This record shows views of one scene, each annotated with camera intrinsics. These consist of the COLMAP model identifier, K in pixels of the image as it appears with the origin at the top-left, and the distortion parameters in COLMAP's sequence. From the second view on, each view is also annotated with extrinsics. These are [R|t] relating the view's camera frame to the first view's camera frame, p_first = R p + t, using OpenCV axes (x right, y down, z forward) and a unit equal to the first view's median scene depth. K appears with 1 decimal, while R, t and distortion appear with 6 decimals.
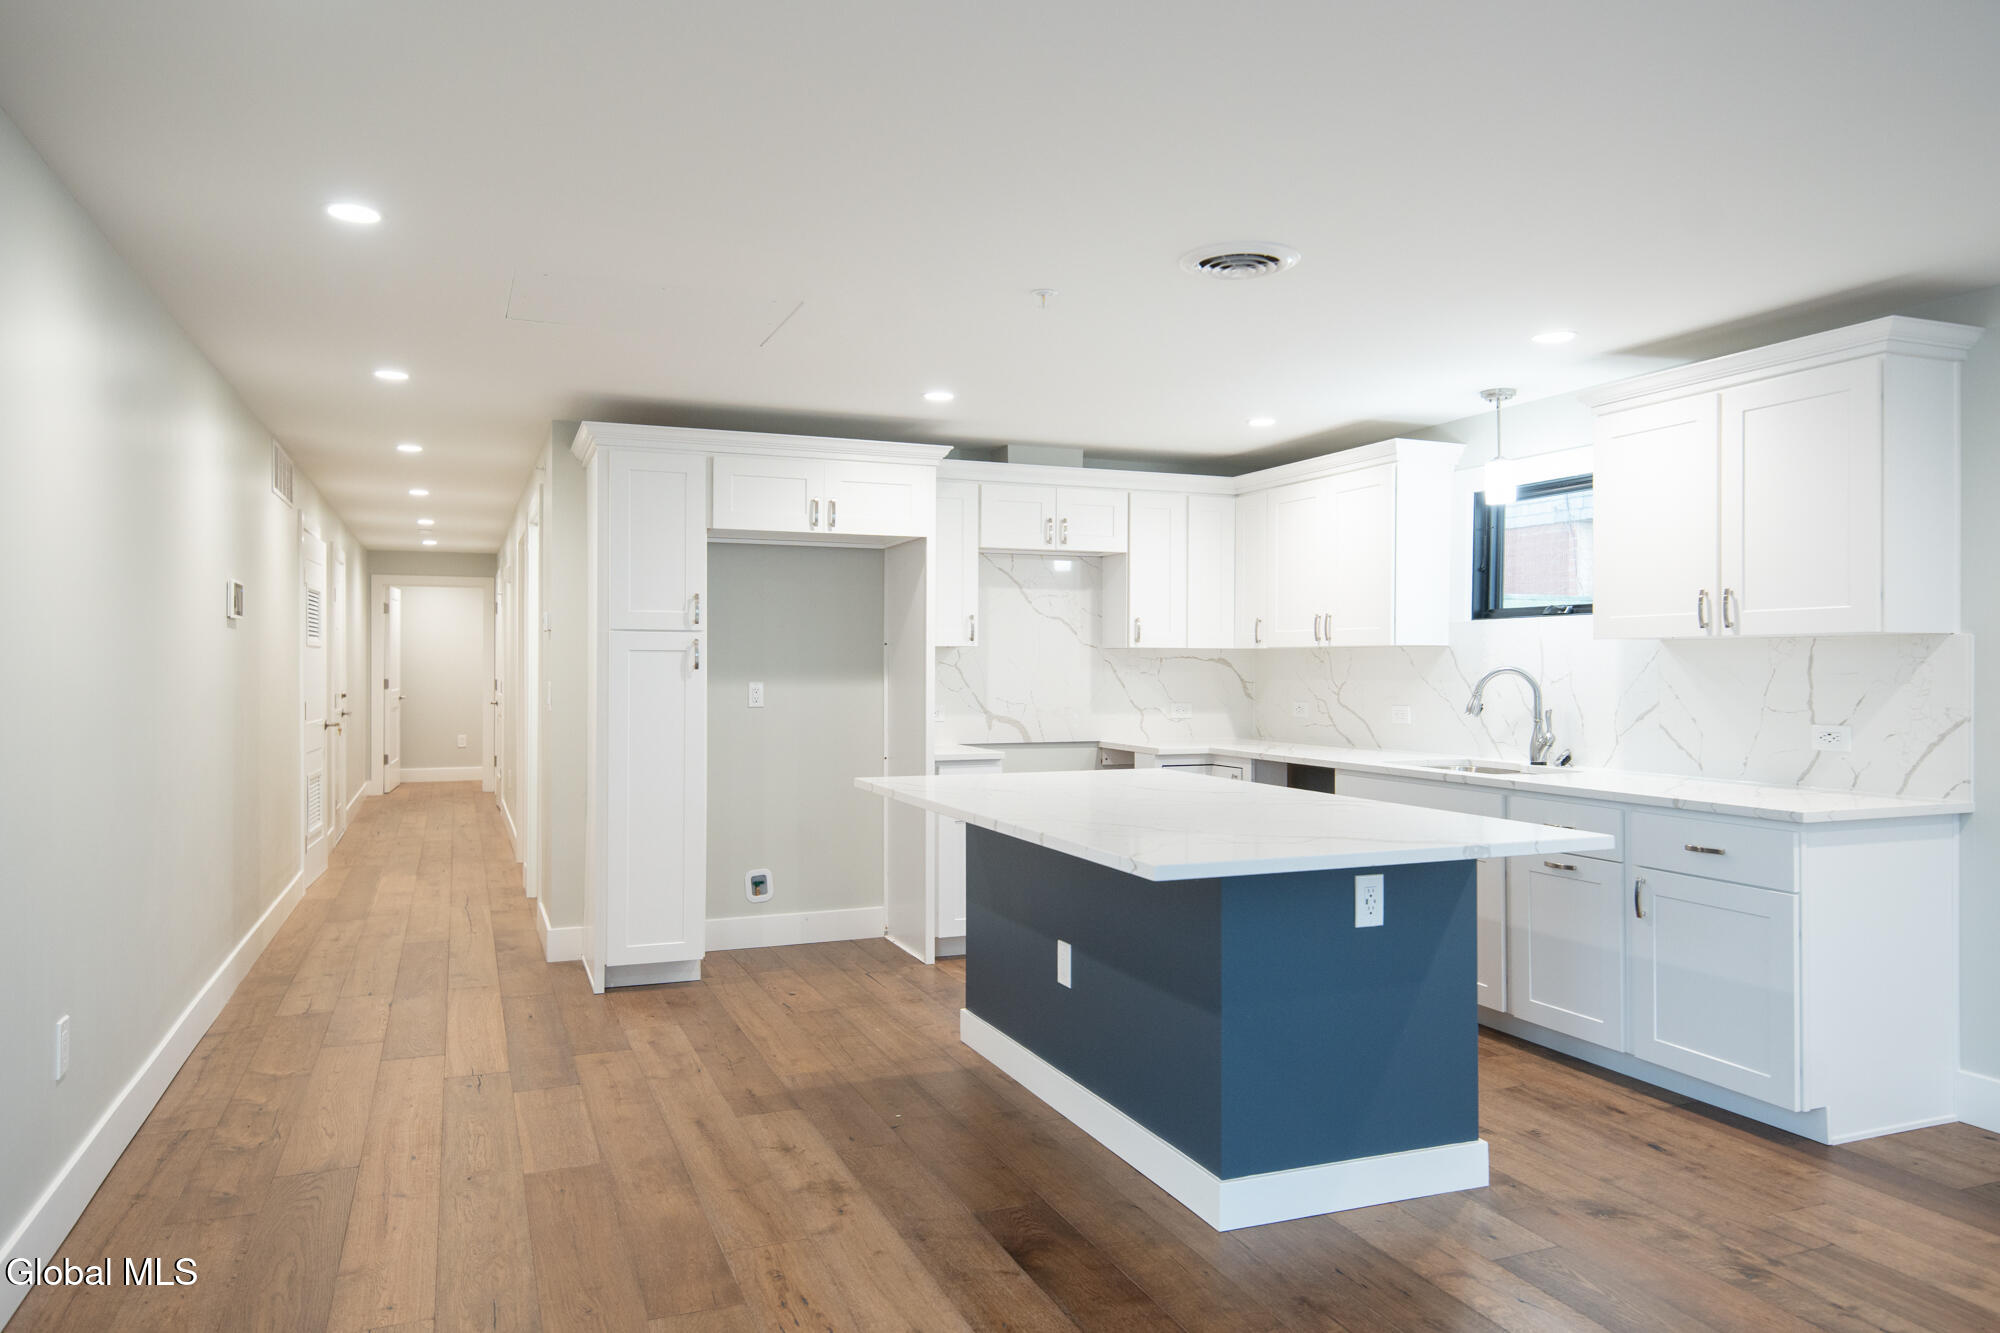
lens RADIAL K [[1365.9, 0, 1005.0], [0, 1365.9, 659.5], [0, 0, 1]] dist [0.029458, 0.001027]
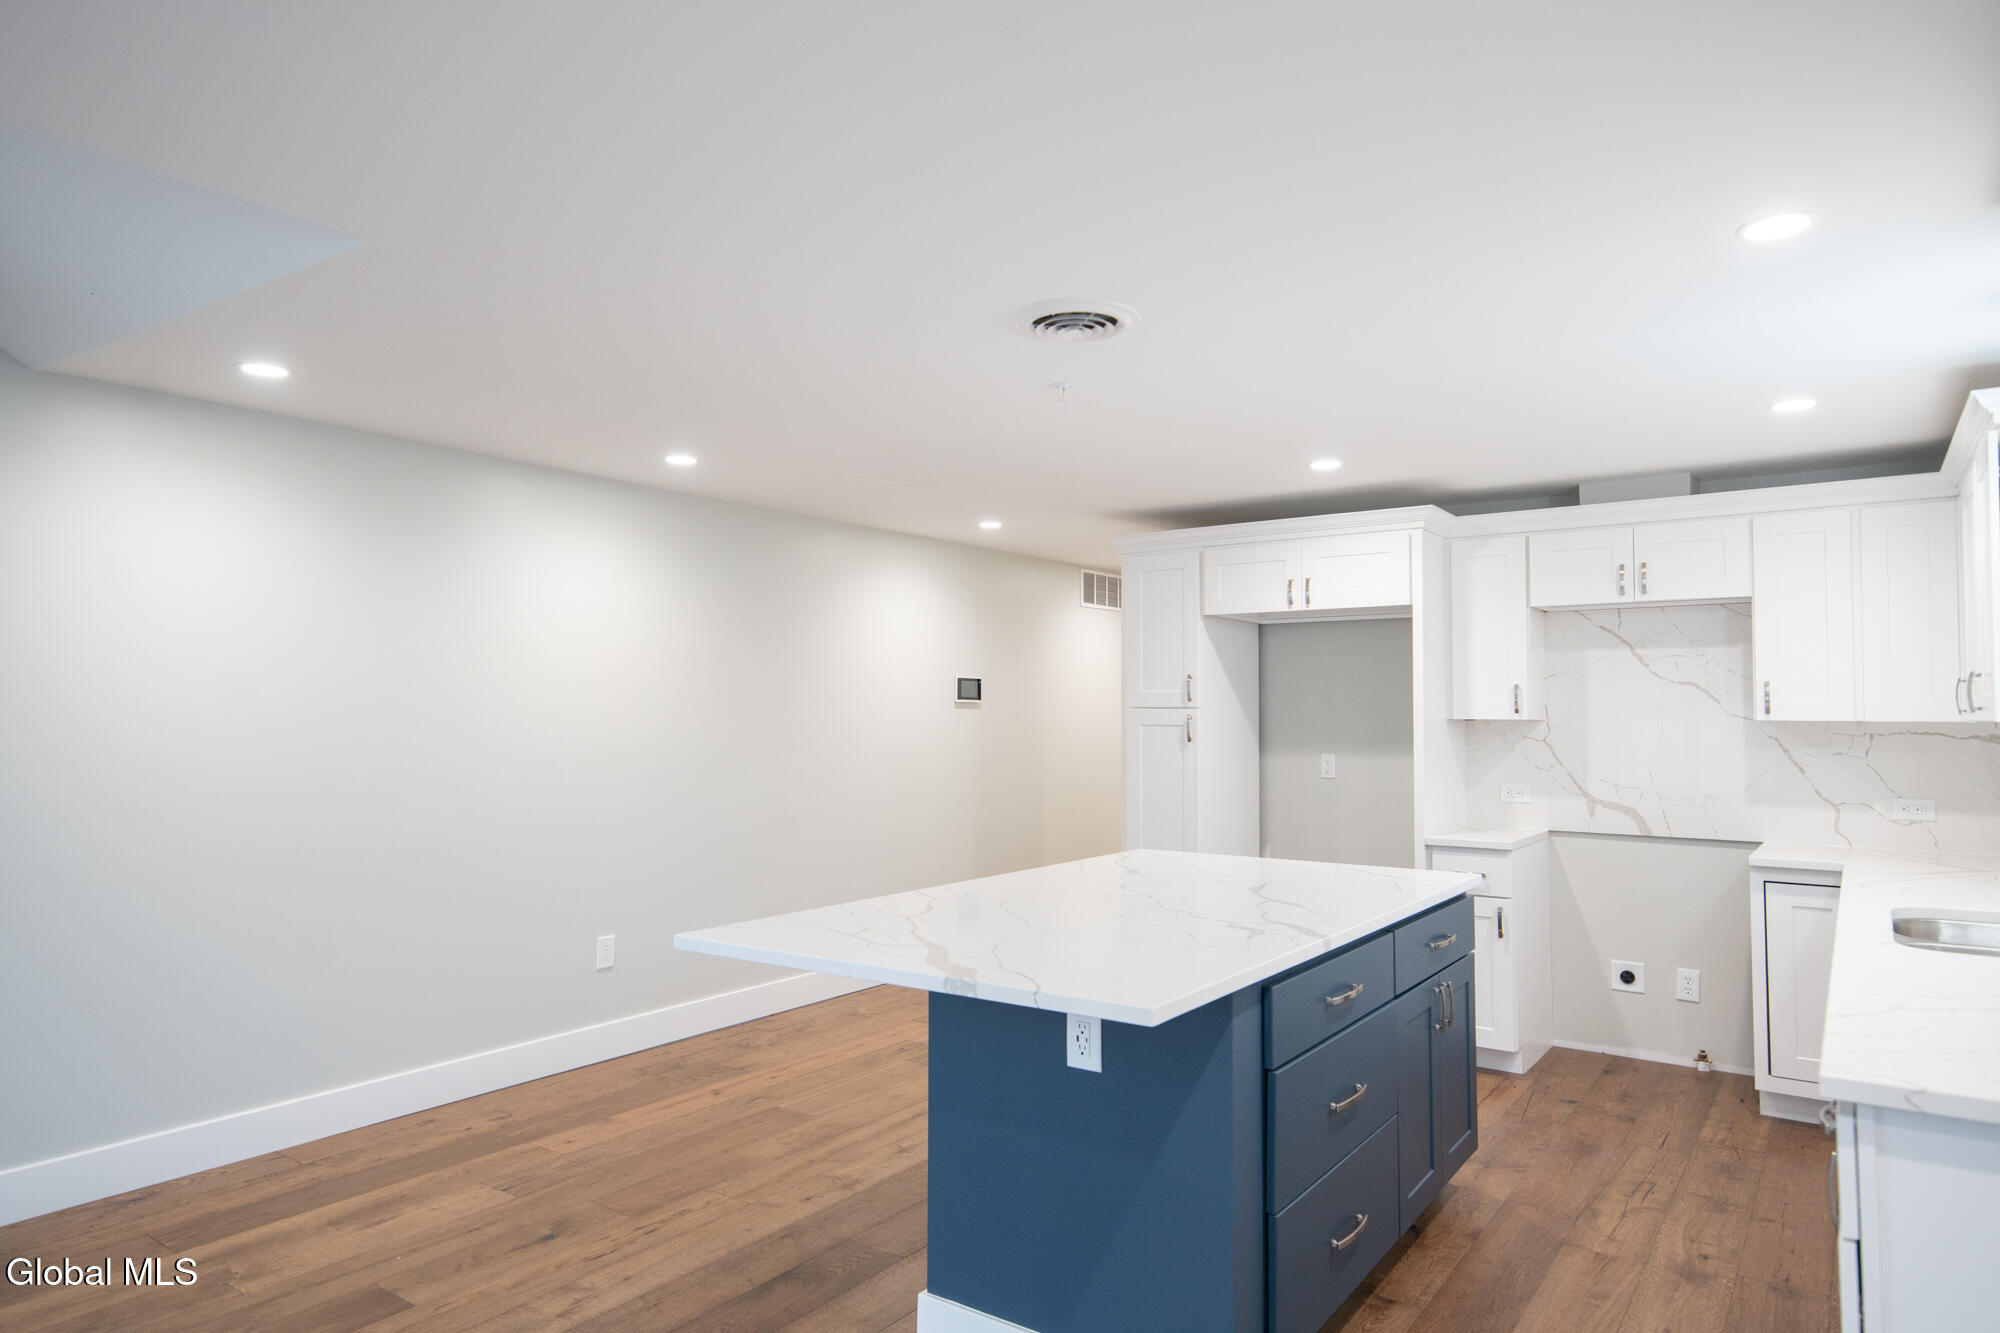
lens RADIAL K [[1221.0, 0, 1000.0], [0, 1221.0, 666.5], [0, 0, 1]] dist [0.028331, -0.003706]
pose [[0.524139, -0.036446, -0.850852, 0.500457], [0.002221, 0.999139, -0.041429, -0.012477], [0.851630, 0.019825, 0.523769, 0.312112]]
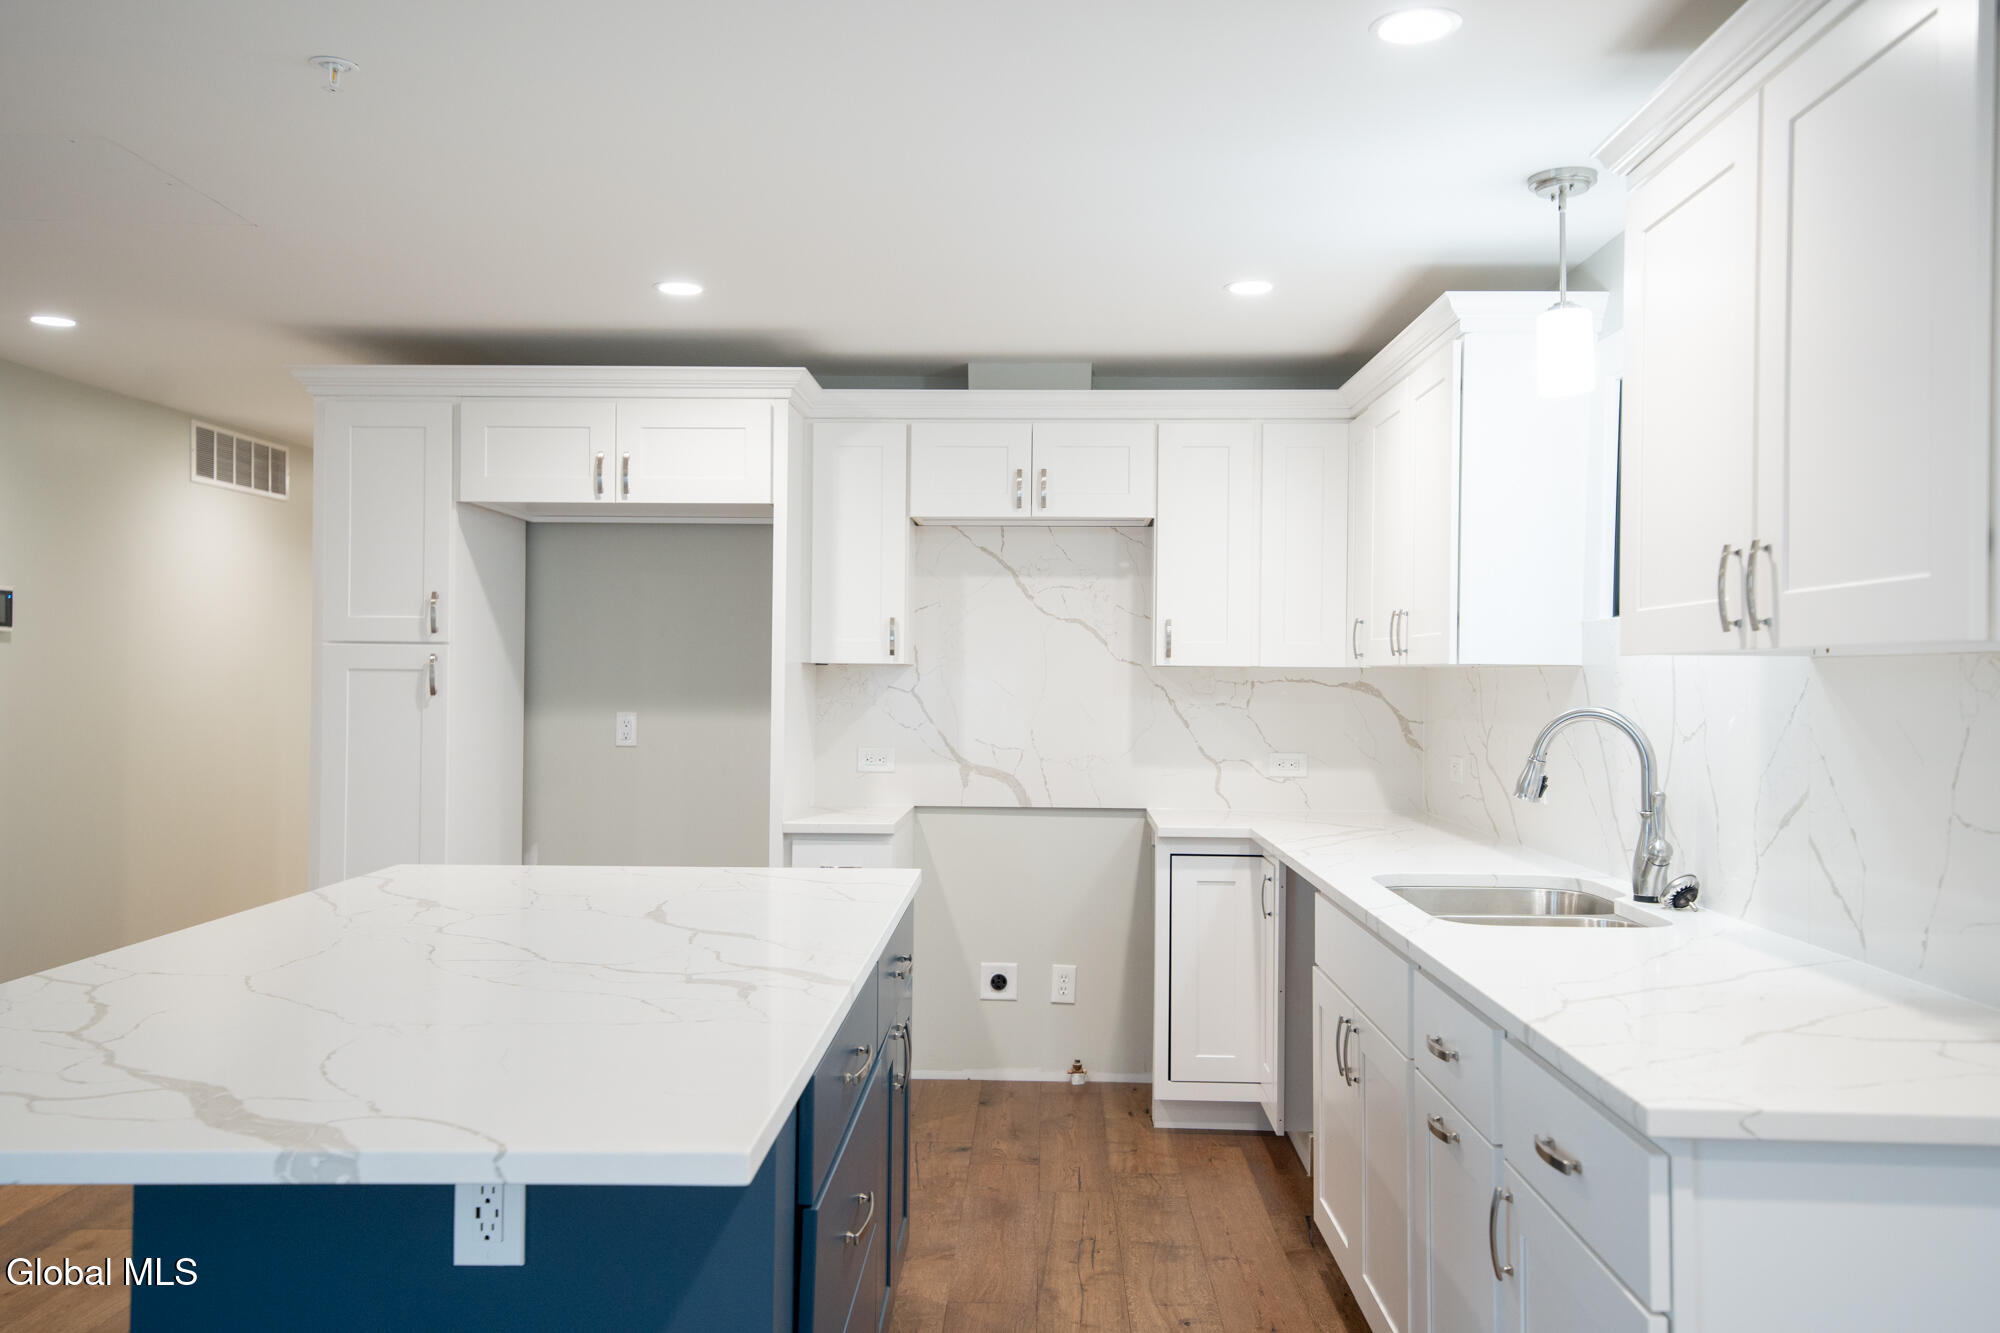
lens RADIAL K [[1597.9, 0, 1000.0], [0, 1597.9, 666.5], [0, 0, 1]] dist [0.044097, 0.000843]
pose [[0.909122, 0.002718, -0.416521, 0.371040], [-0.004009, 0.999989, -0.002226, -0.007039], [0.416511, 0.003694, 0.909123, 0.316700]]
